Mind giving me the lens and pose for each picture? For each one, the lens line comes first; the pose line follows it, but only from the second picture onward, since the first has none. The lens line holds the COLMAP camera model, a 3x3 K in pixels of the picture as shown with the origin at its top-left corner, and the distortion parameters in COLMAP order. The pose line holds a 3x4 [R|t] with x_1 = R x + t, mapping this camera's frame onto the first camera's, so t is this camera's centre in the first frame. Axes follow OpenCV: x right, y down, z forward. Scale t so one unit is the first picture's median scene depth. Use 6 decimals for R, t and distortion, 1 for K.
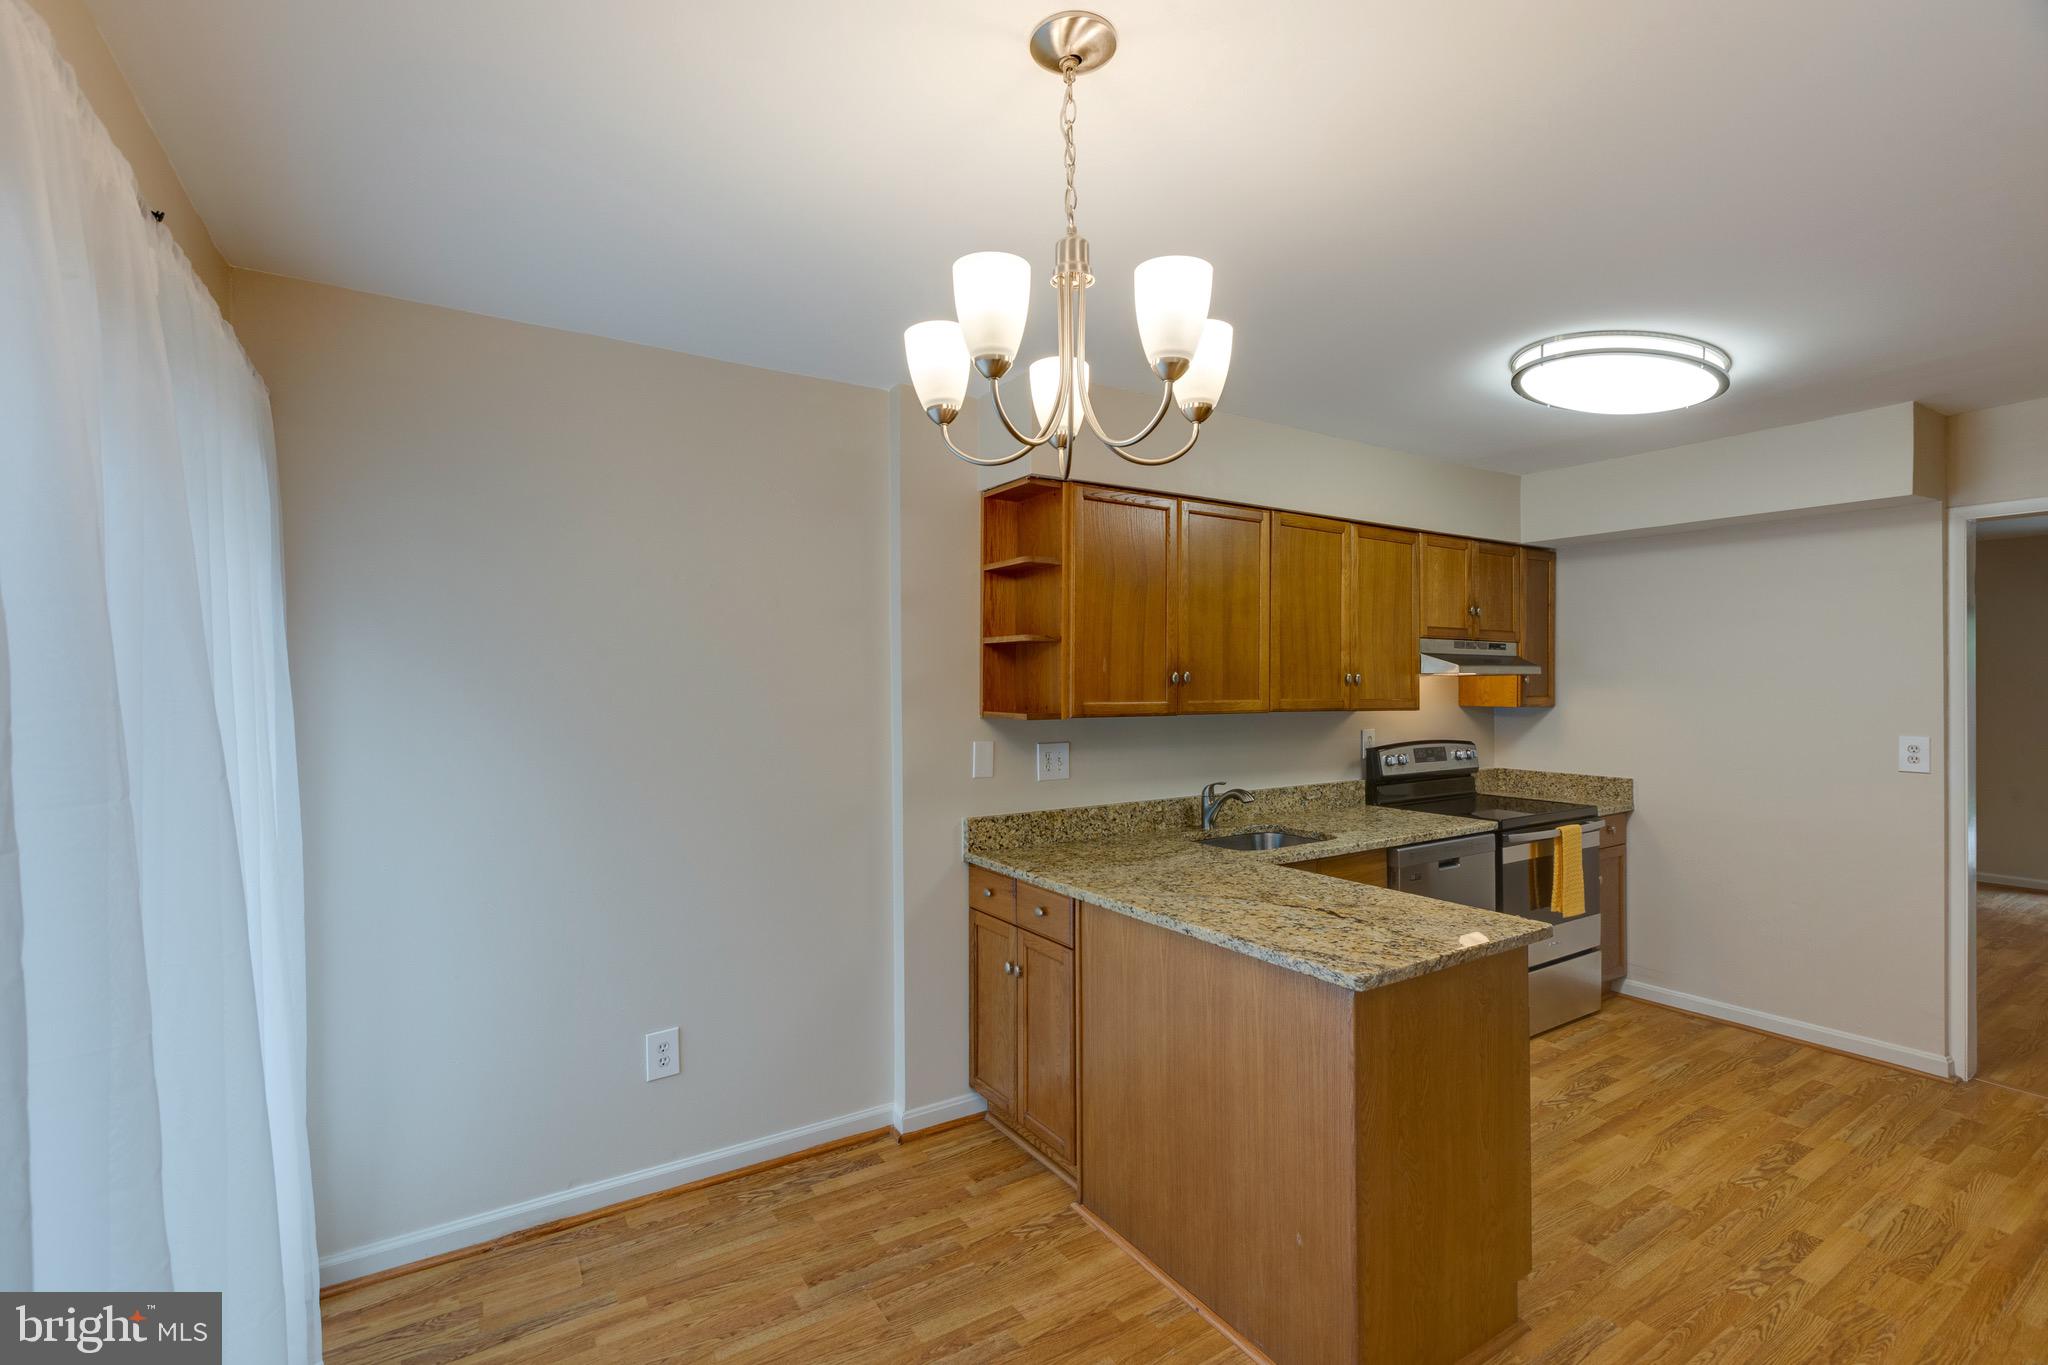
lens RADIAL K [[909.2, 0, 1031.9], [0, 909.2, 678.7], [0, 0, 1]] dist [0.004524, -0.001755]
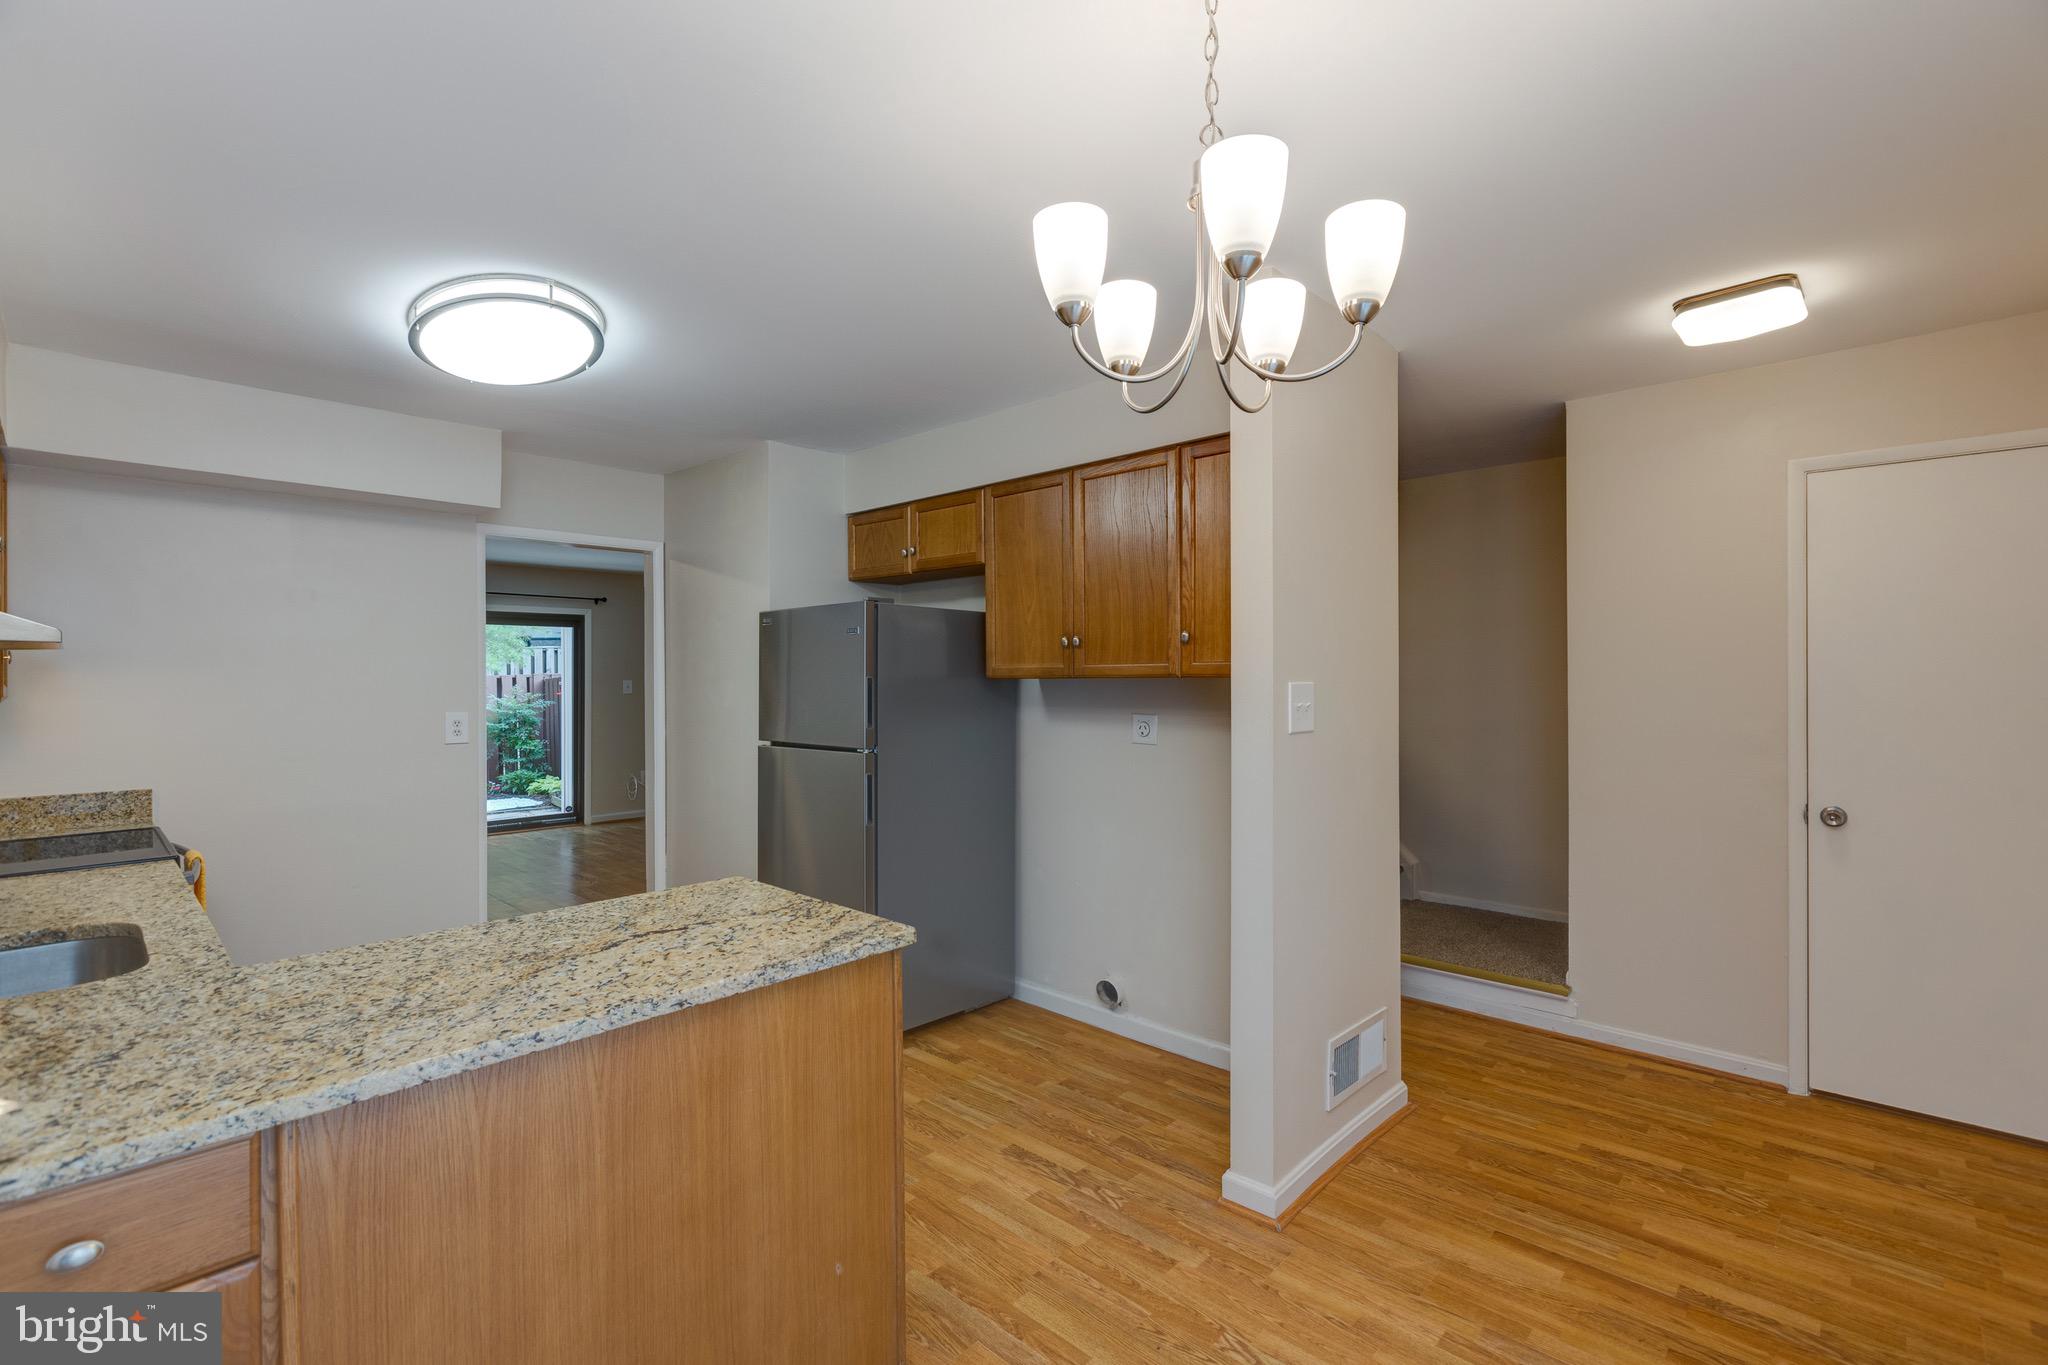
lens RADIAL K [[909.2, 0, 1028.4], [0, 909.2, 677.7], [0, 0, 1]] dist [0.004524, -0.001755]
pose [[-0.238522, 0.004579, 0.971126, -0.374474], [0.003432, 0.999987, -0.003872, 0.028982], [-0.971131, 0.002410, -0.238534, 0.632151]]
